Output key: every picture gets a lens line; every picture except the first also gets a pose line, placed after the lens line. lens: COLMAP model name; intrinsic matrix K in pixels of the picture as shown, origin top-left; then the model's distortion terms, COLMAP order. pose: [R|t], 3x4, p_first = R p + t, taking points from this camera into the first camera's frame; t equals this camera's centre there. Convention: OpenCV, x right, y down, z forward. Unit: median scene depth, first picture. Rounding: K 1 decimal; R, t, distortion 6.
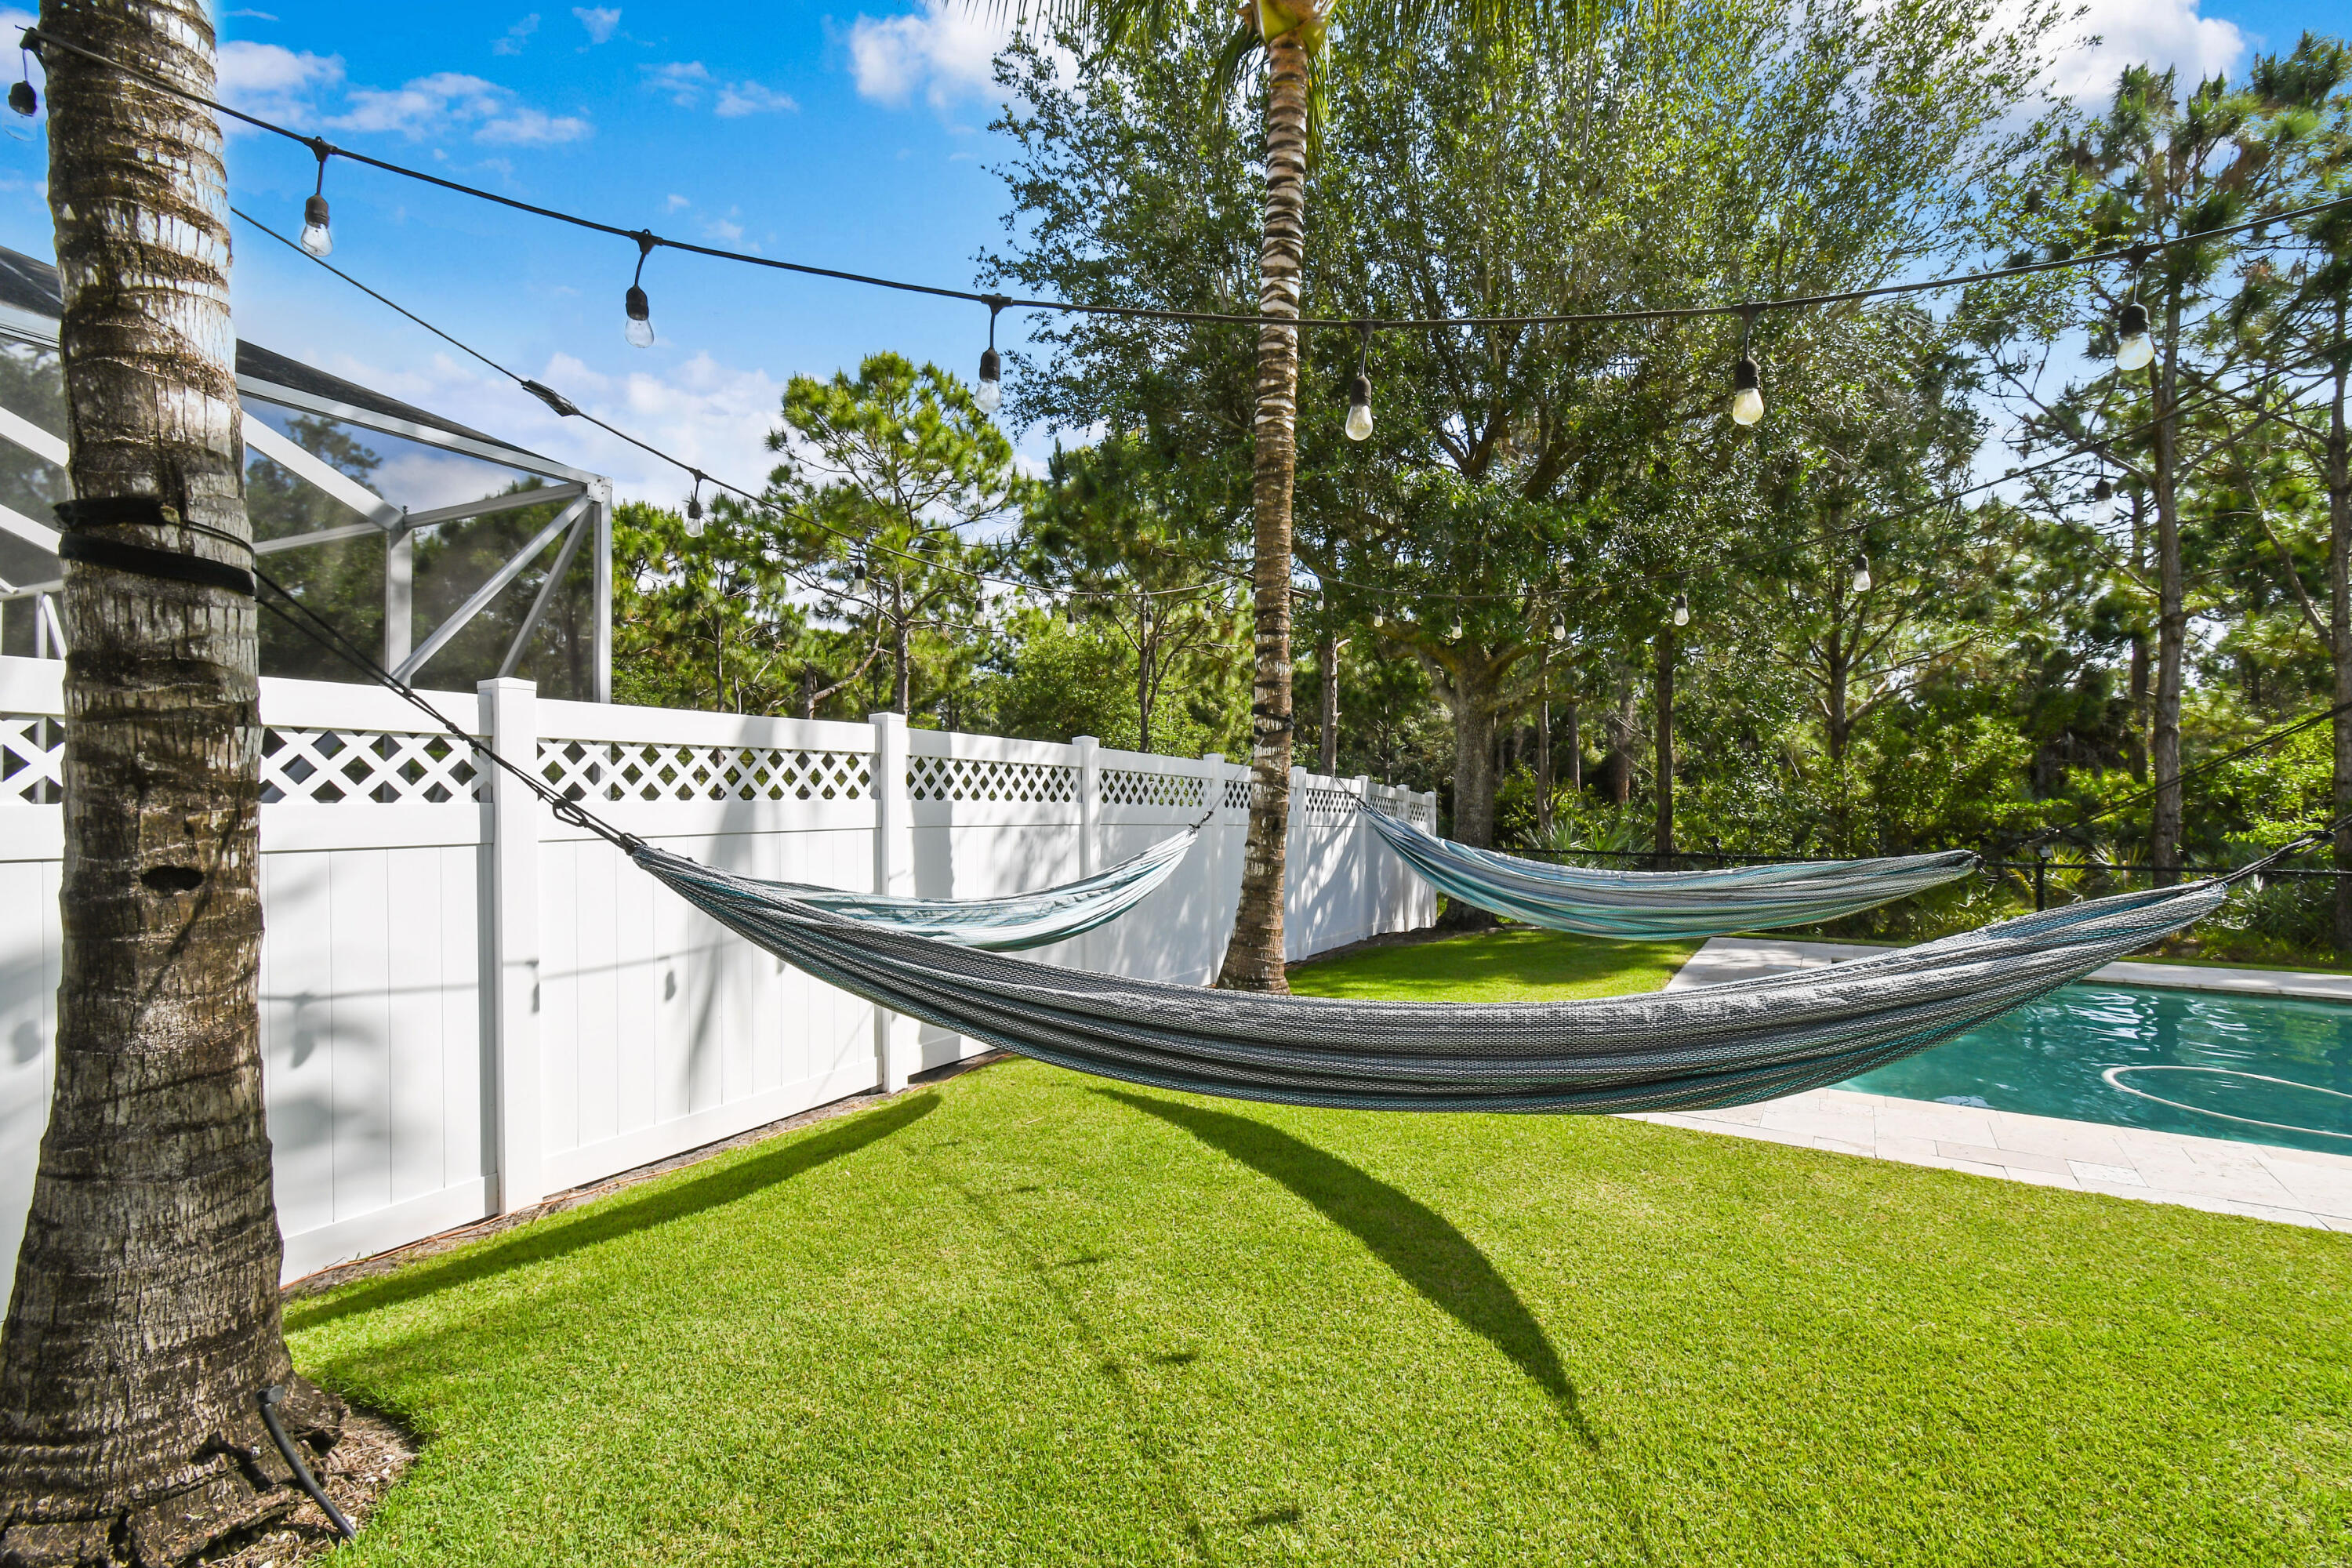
lens RADIAL K [[1049.8, 0, 1189.8], [0, 1049.8, 773.2], [0, 0, 1]] dist [-0.008188, 0.000181]
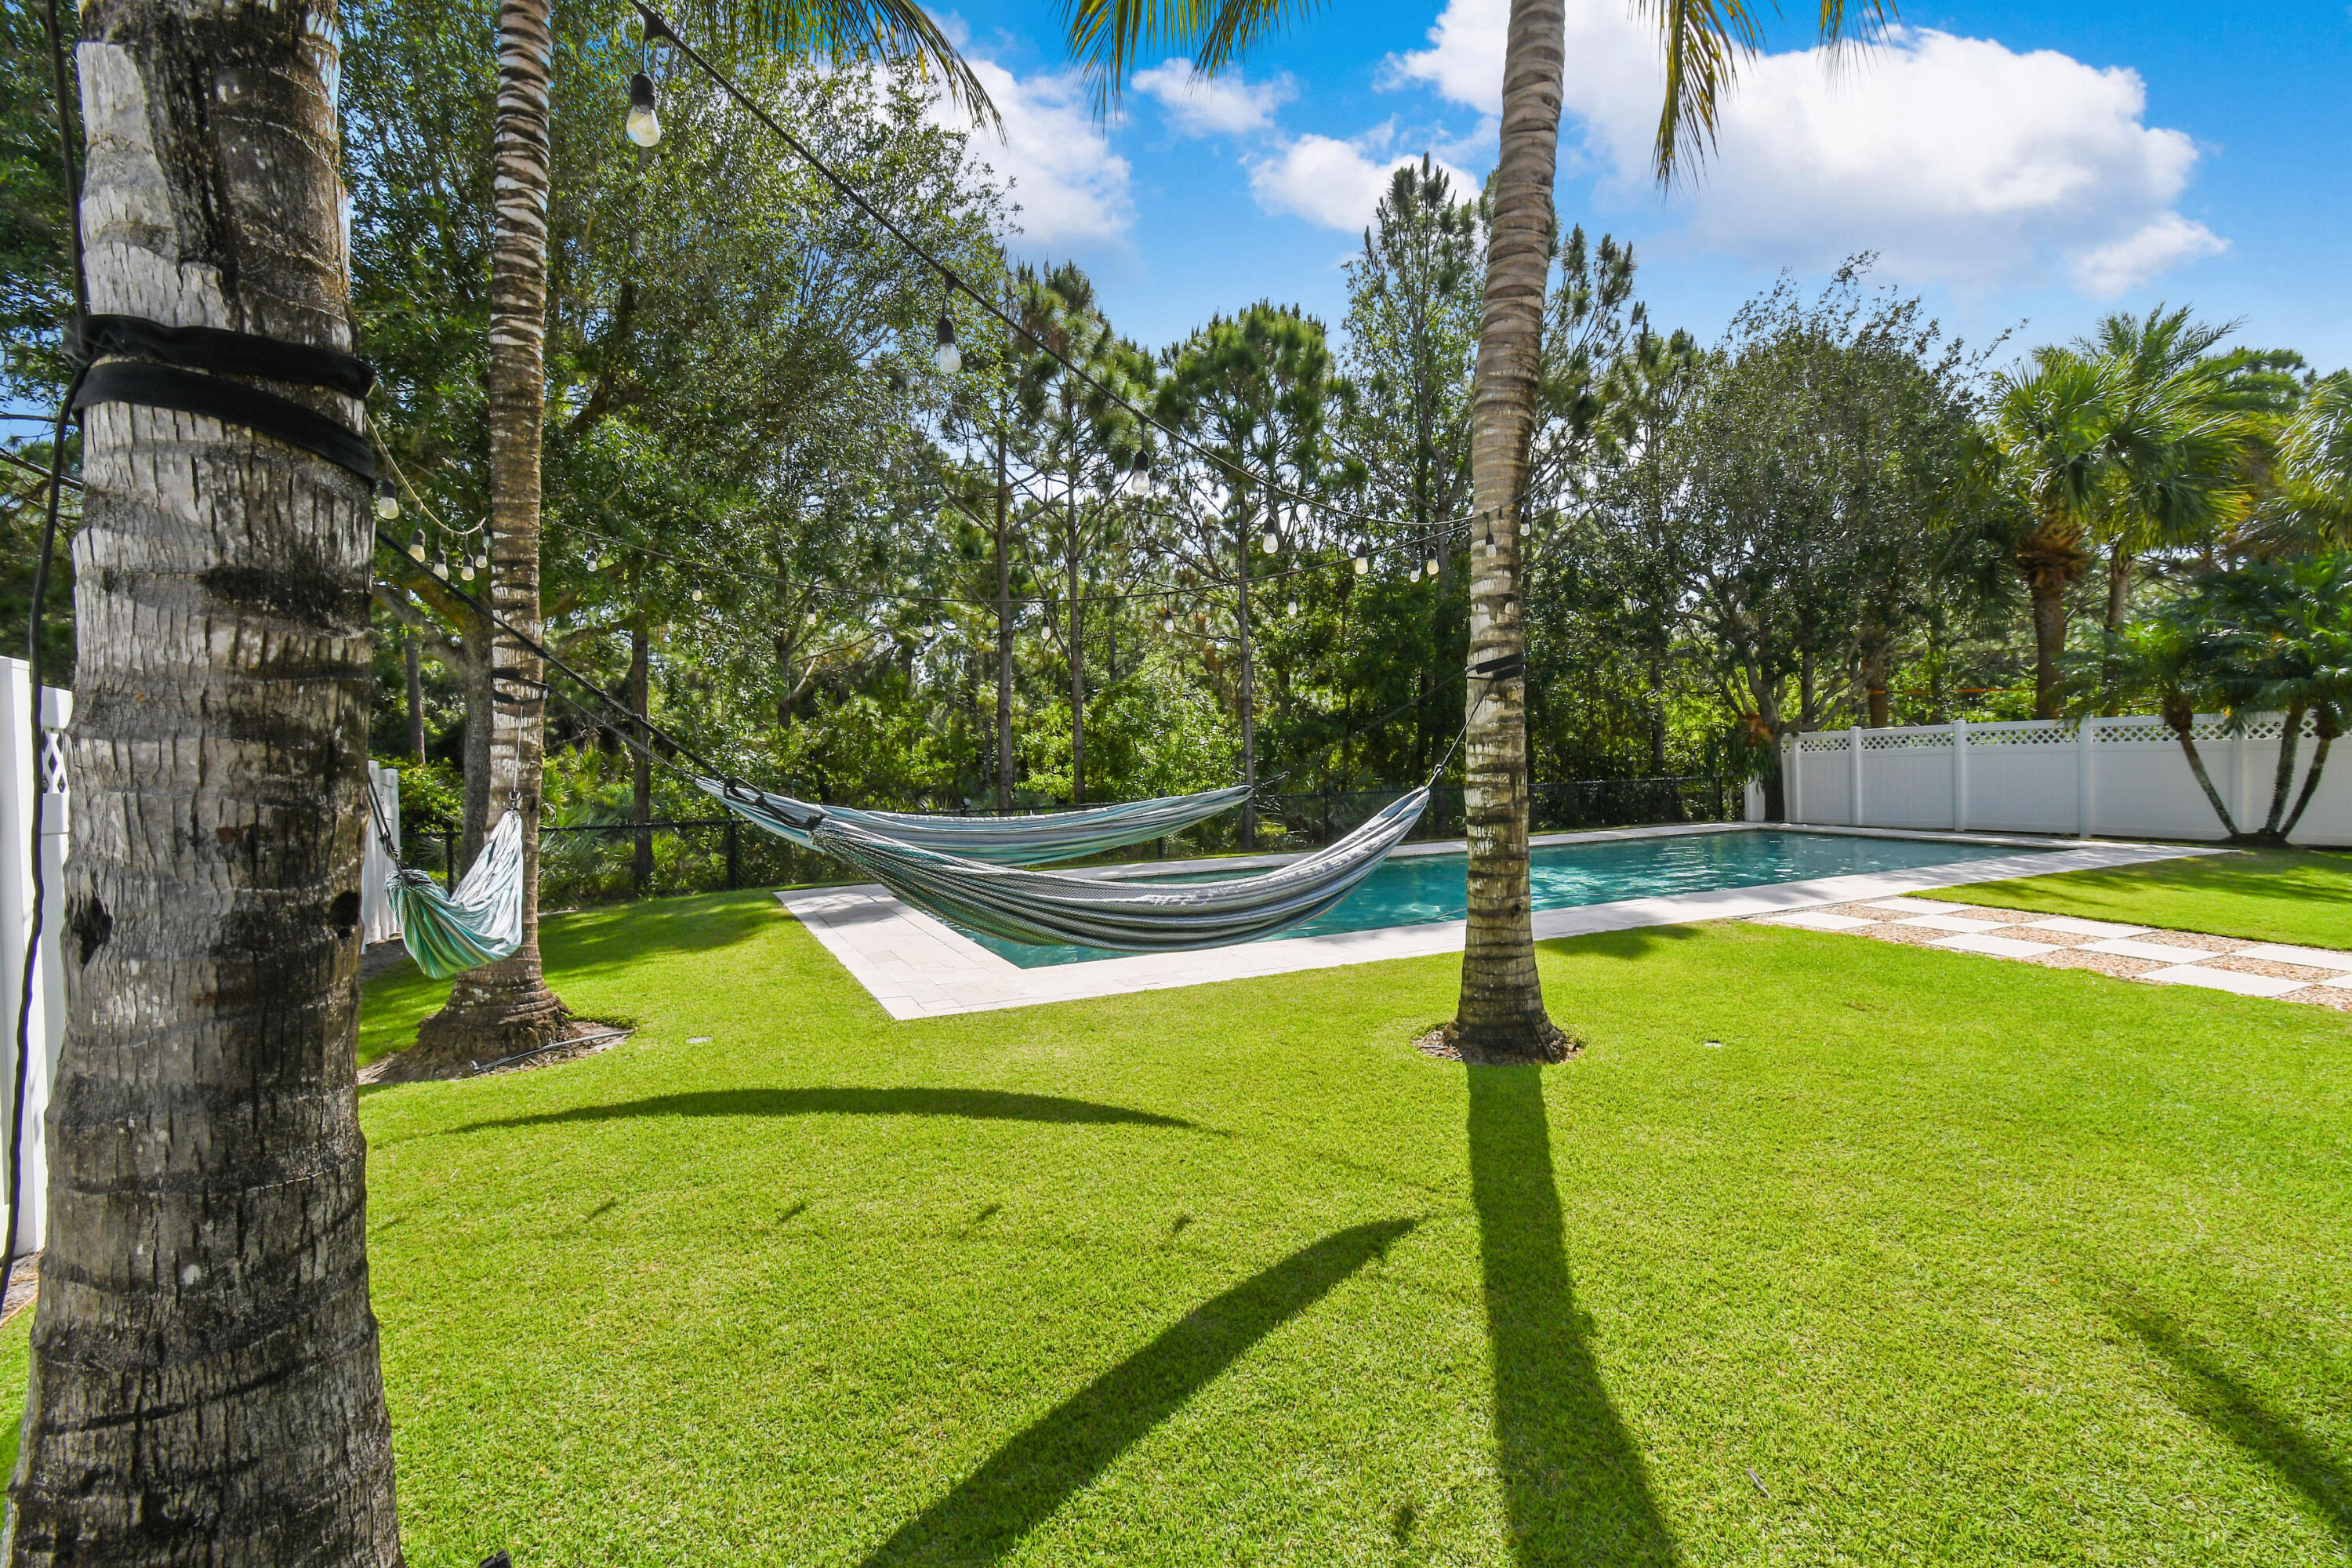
lens RADIAL K [[1088.2, 0, 1195.5], [0, 1088.2, 753.2], [0, 0, 1]] dist [-0.003777, -0.001414]
pose [[0.516643, -0.012785, 0.856105, -0.781725], [0.005660, 0.999918, 0.011517, -0.004455], [-0.856182, -0.001105, 0.516673, 0.088845]]
